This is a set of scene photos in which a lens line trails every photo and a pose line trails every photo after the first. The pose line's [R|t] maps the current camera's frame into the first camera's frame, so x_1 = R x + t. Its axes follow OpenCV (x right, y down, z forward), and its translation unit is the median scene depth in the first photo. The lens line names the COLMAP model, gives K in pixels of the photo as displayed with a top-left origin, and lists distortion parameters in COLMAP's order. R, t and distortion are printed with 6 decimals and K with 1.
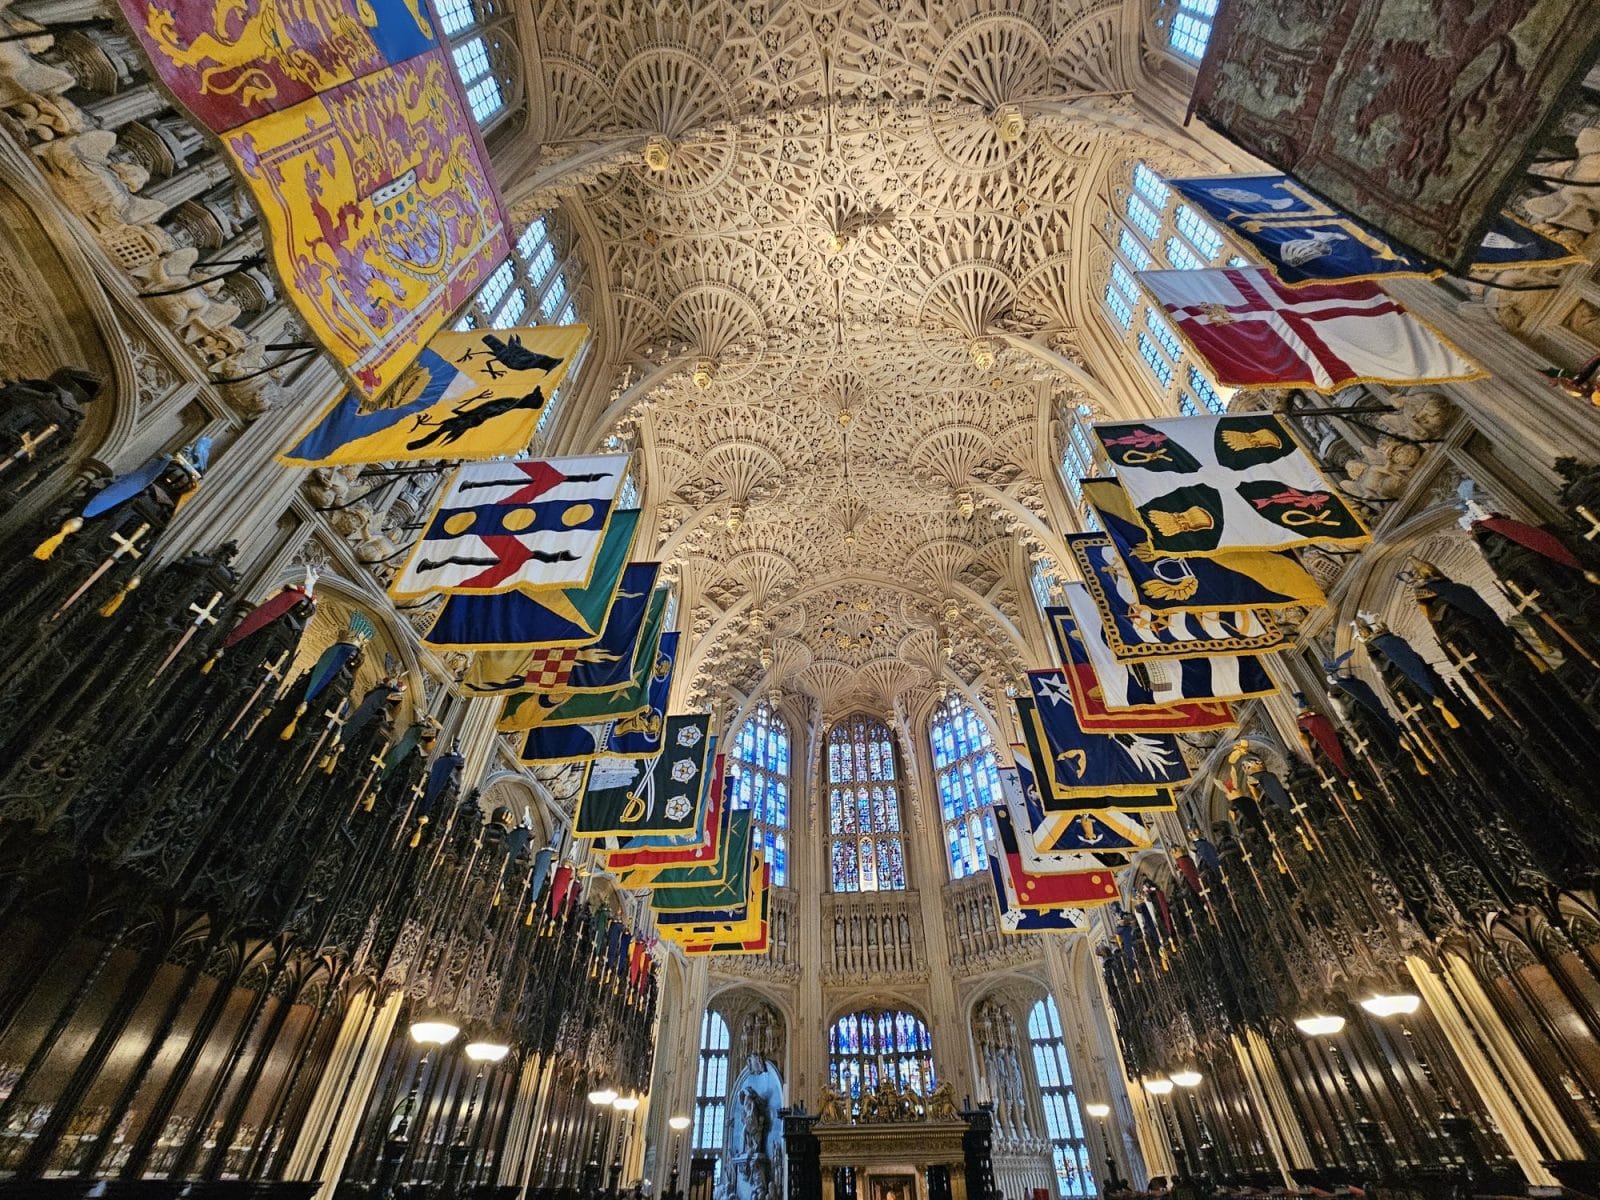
lens RADIAL K [[663.0, 0, 814.7], [0, 663.0, 607.8], [0, 0, 1]] dist [-0.001411, -0.000821]
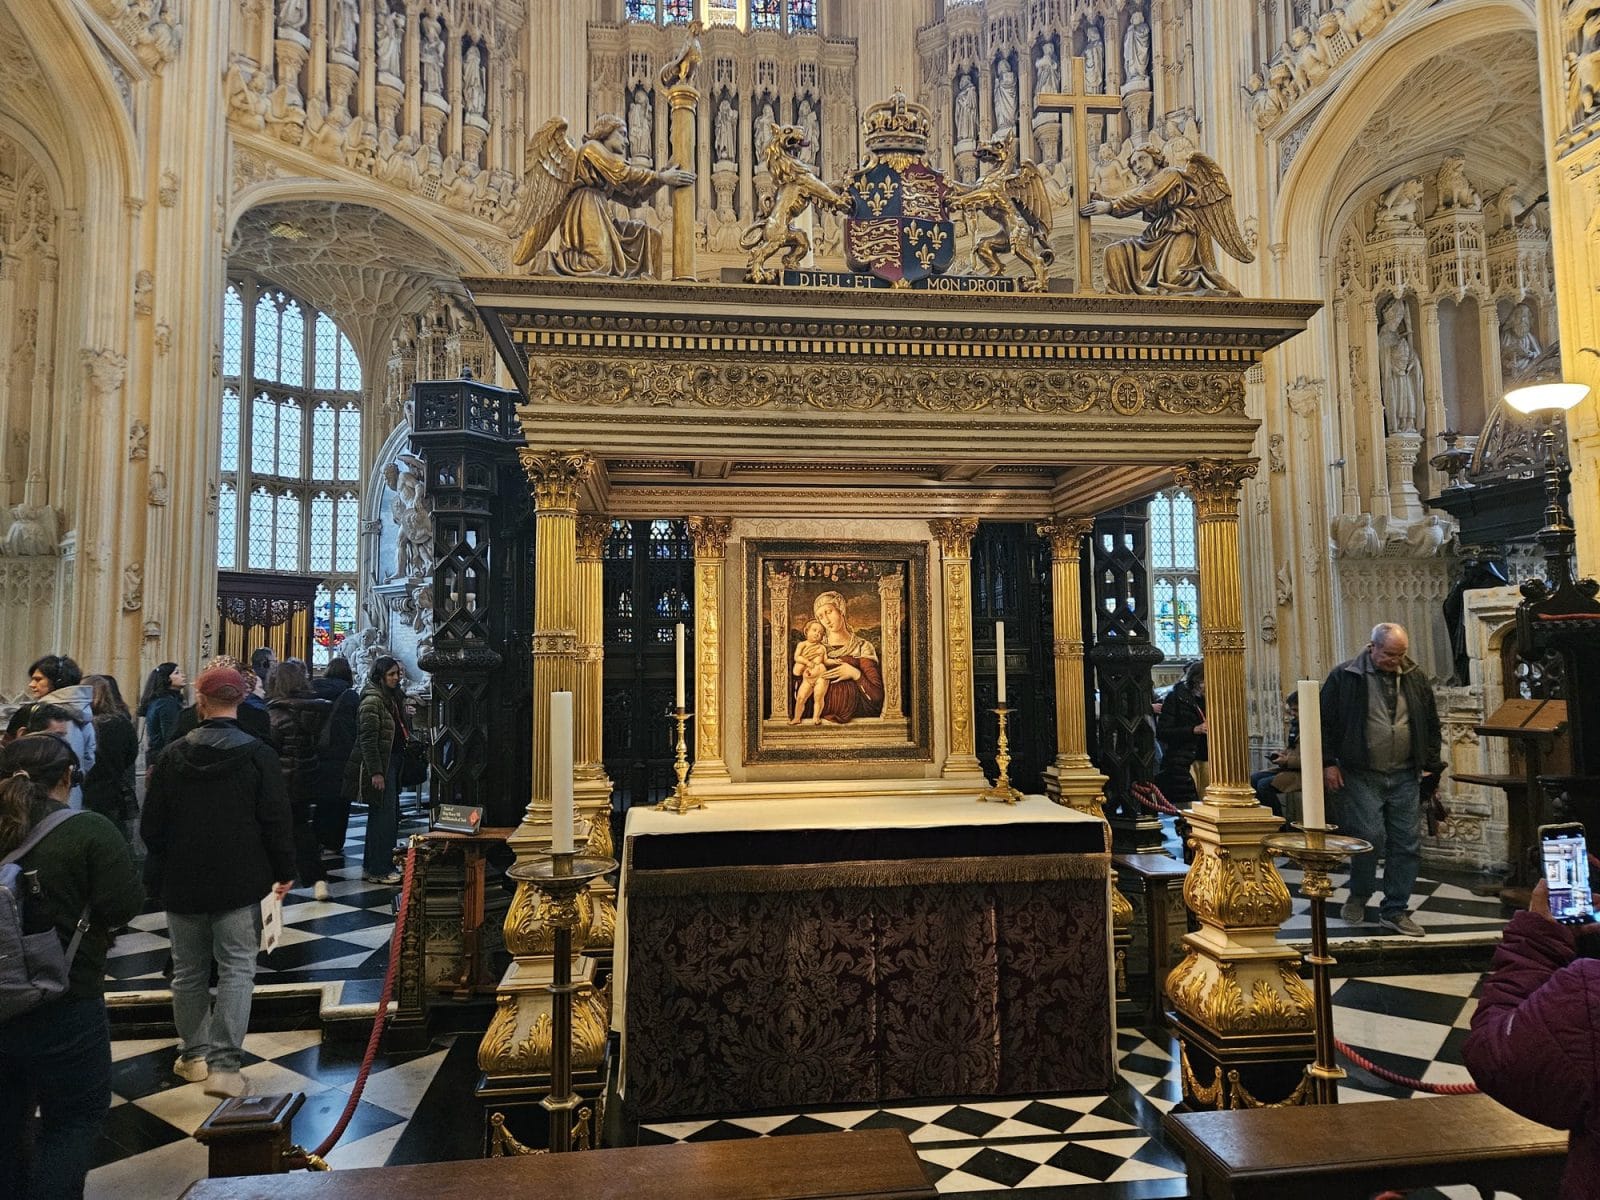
lens RADIAL K [[1053.0, 0, 797.0], [0, 1053.0, 578.6], [0, 0, 1]] dist [0.086745, -0.073917]
pose [[0.980512, 0.019153, 0.195521, 0.012314], [-0.131734, 0.802430, 0.582025, 0.343264], [-0.145744, -0.596439, 0.789315, 0.365191]]
